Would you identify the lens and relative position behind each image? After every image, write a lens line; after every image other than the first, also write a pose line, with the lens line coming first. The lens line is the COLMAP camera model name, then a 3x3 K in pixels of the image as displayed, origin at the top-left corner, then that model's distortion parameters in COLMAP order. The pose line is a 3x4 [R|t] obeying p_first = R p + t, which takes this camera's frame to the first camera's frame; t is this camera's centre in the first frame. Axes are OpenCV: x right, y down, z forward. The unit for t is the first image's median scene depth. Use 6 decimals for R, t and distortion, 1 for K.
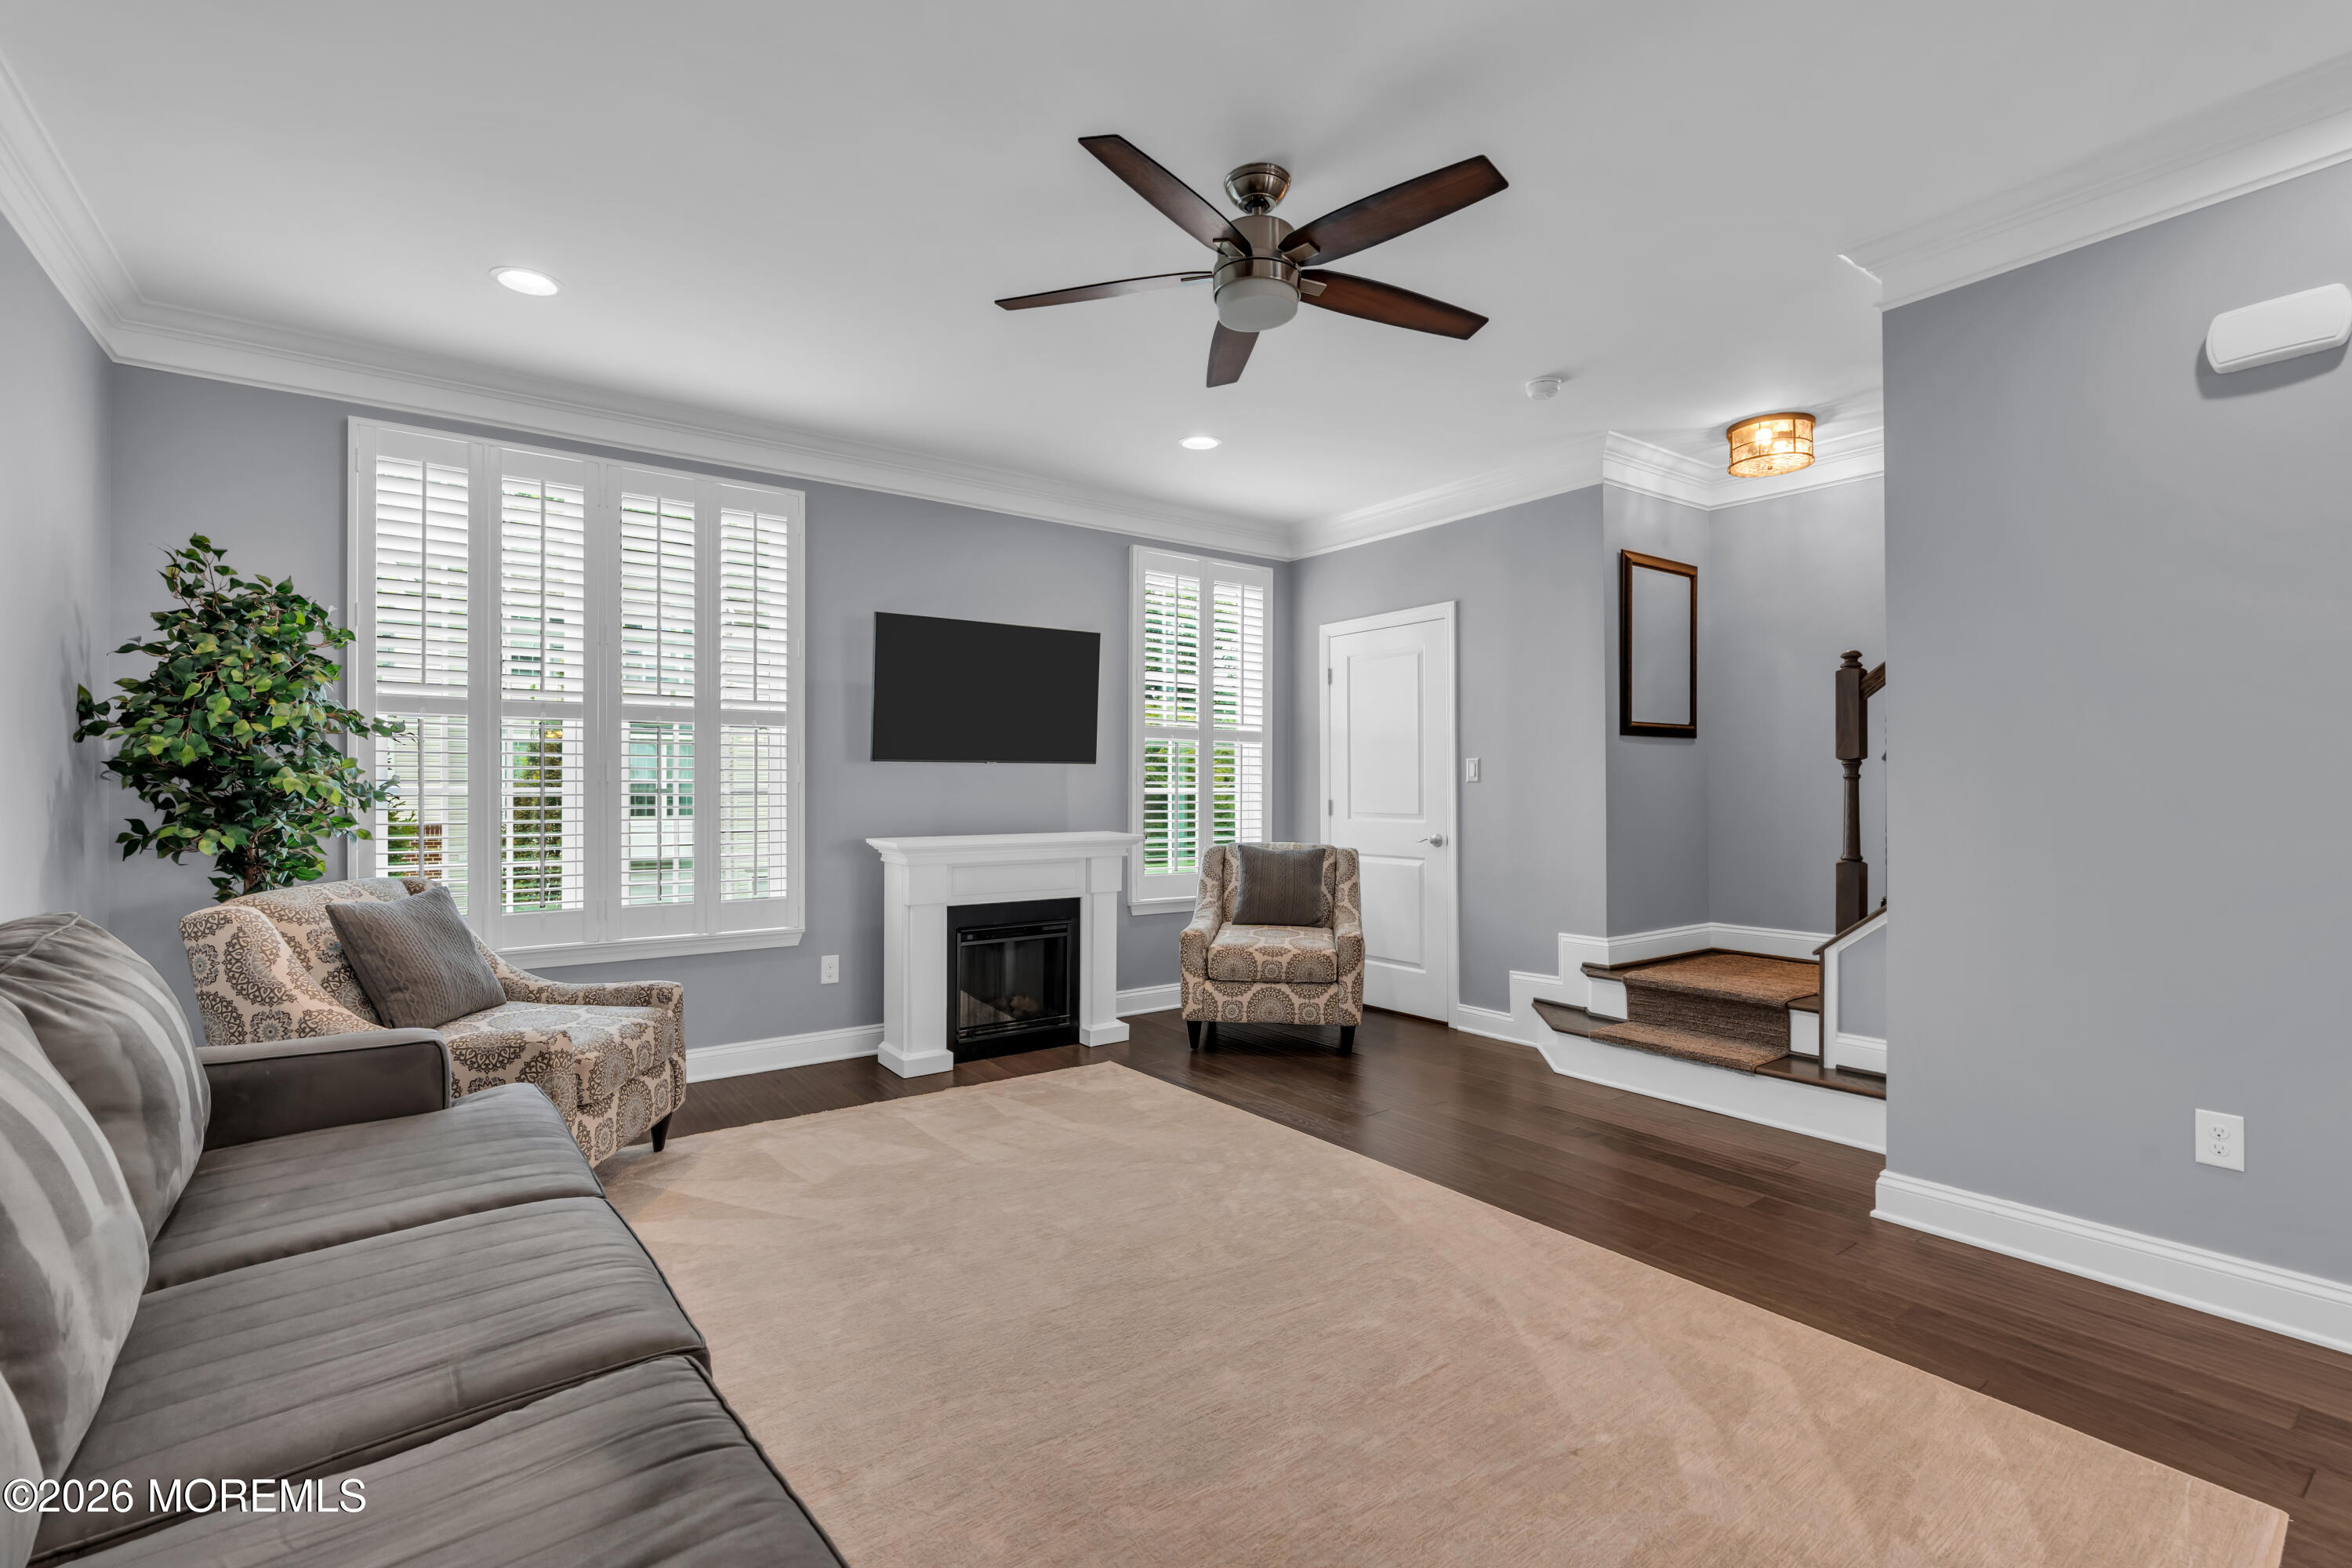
lens RADIAL K [[1063.8, 0, 1176.0], [0, 1063.8, 784.0], [0, 0, 1]] dist [0.000387, 0.000227]
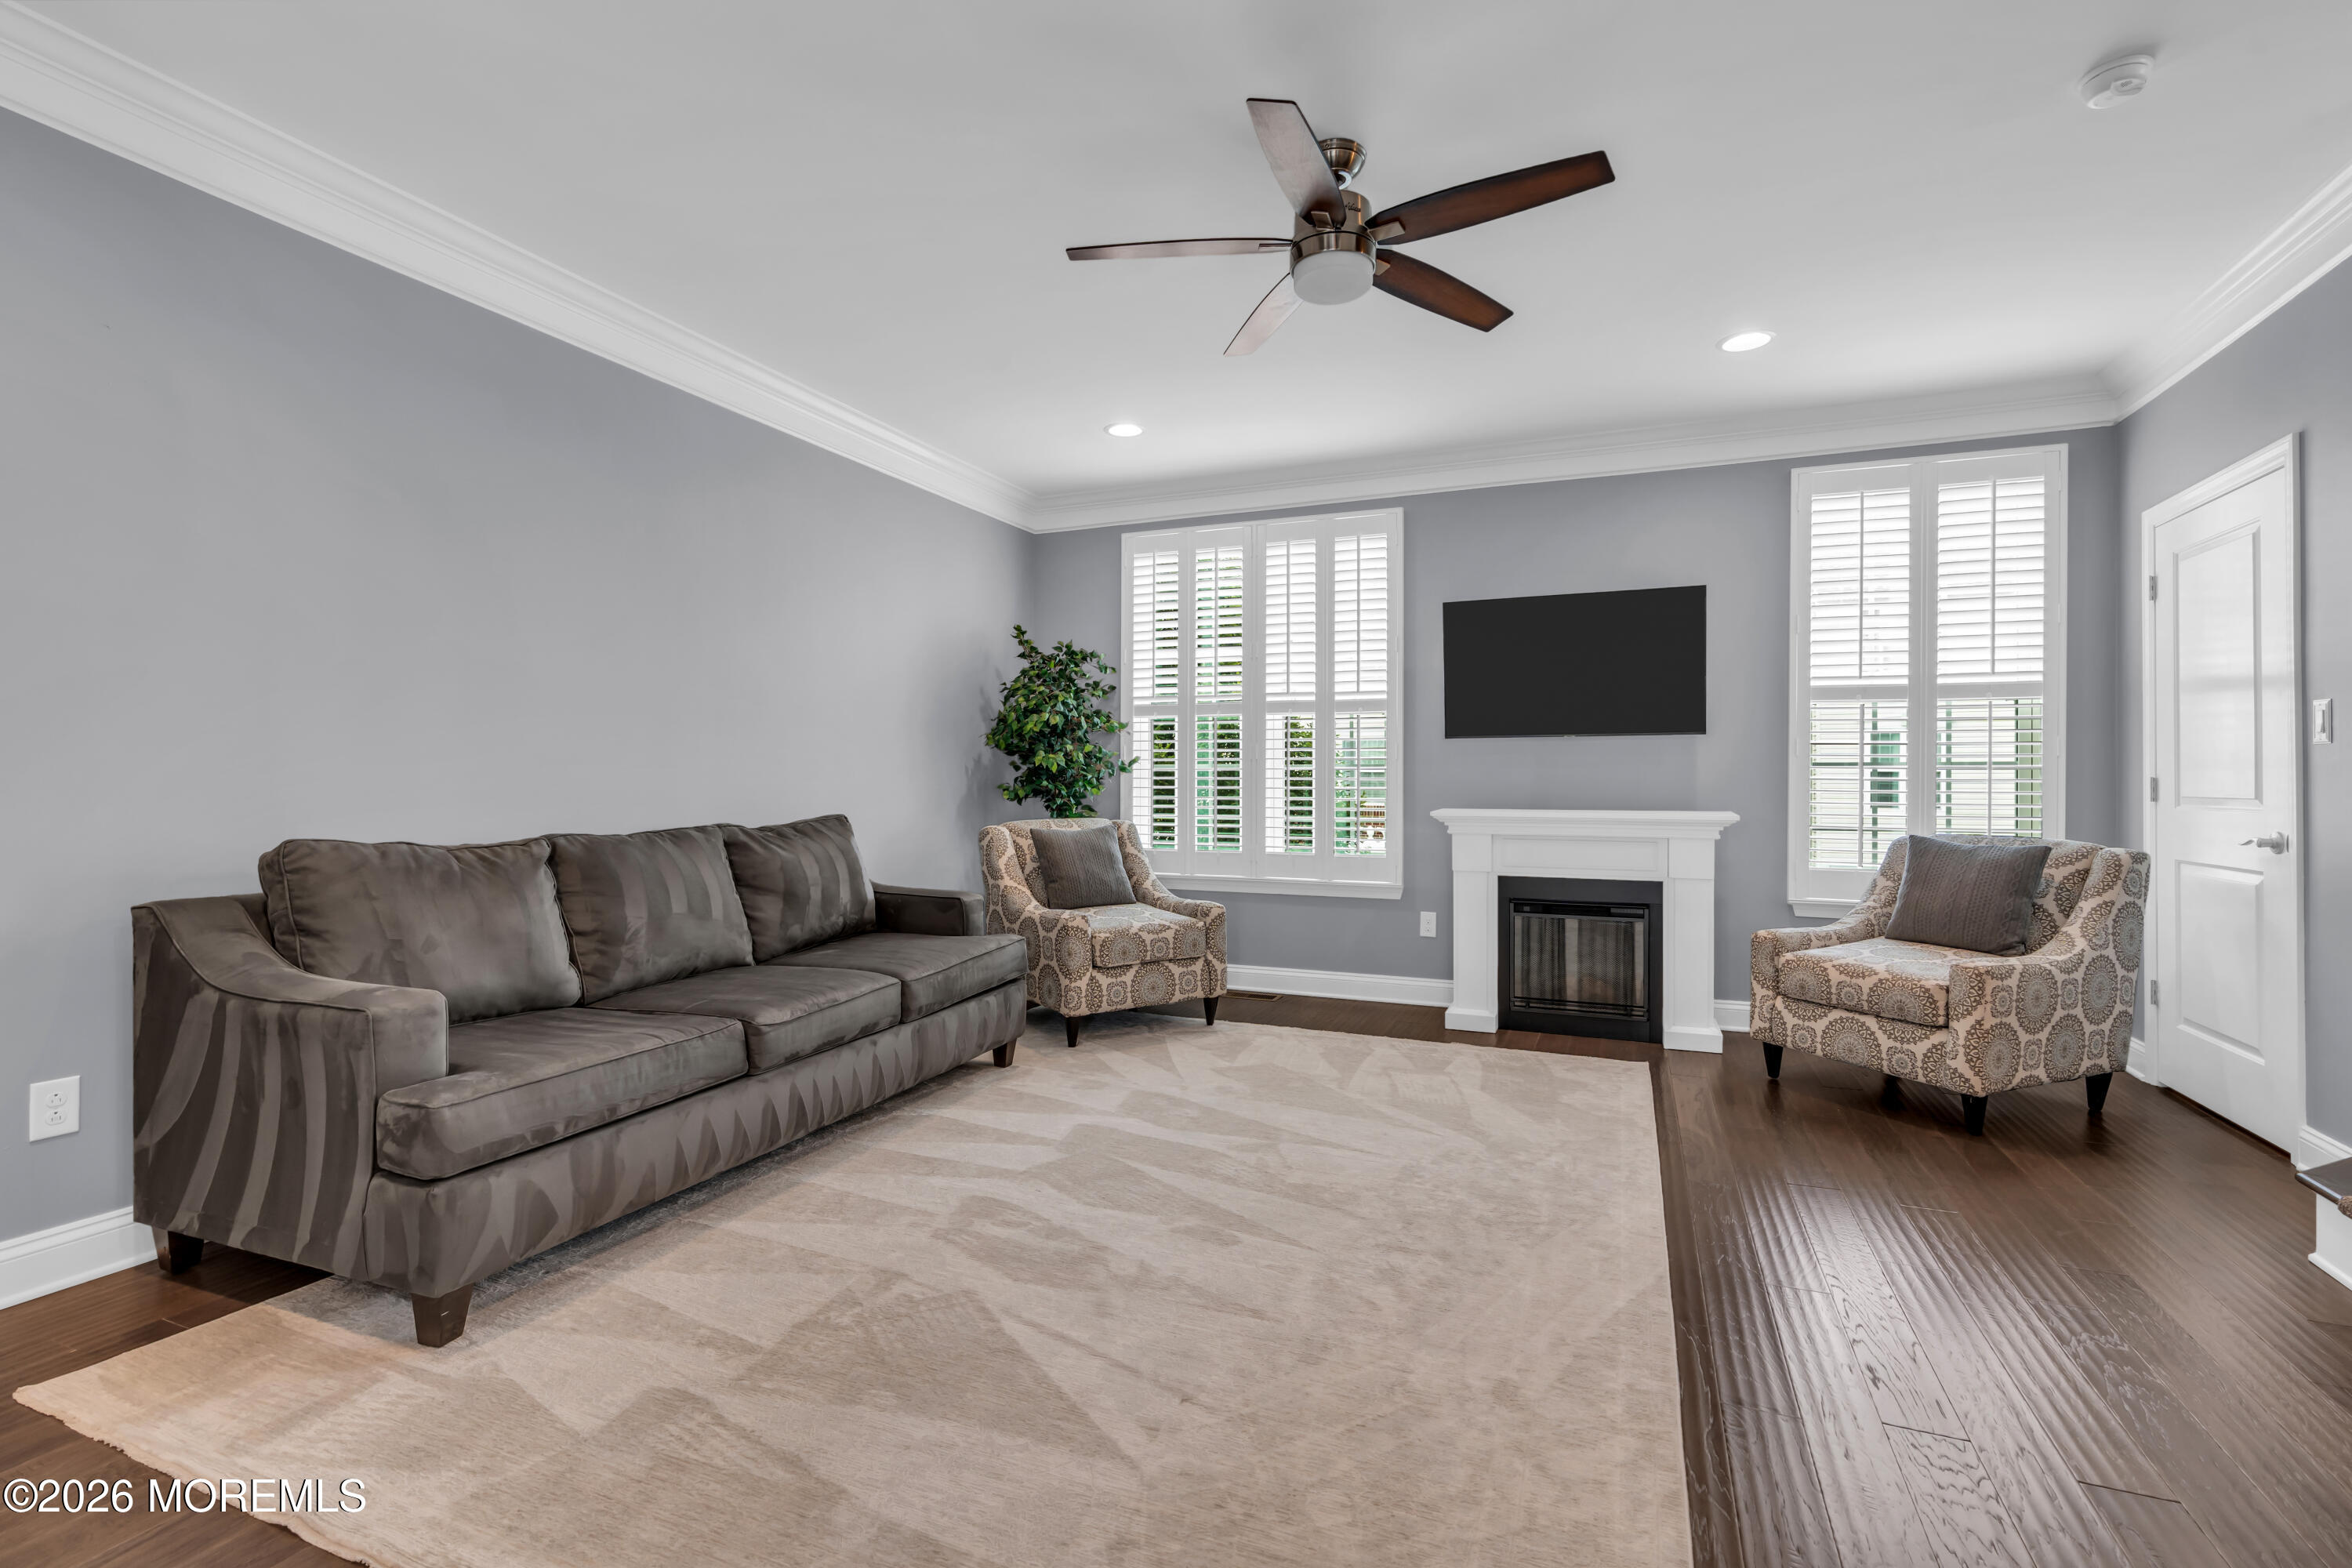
lens RADIAL K [[1054.7, 0, 1176.5], [0, 1054.7, 772.1], [0, 0, 1]] dist [-0.001714, 0.000006]
pose [[0.512729, -0.005115, -0.858536, 0.498739], [0.000470, 0.999984, -0.005677, 0.019275], [0.858551, 0.002507, 0.512723, 0.198627]]
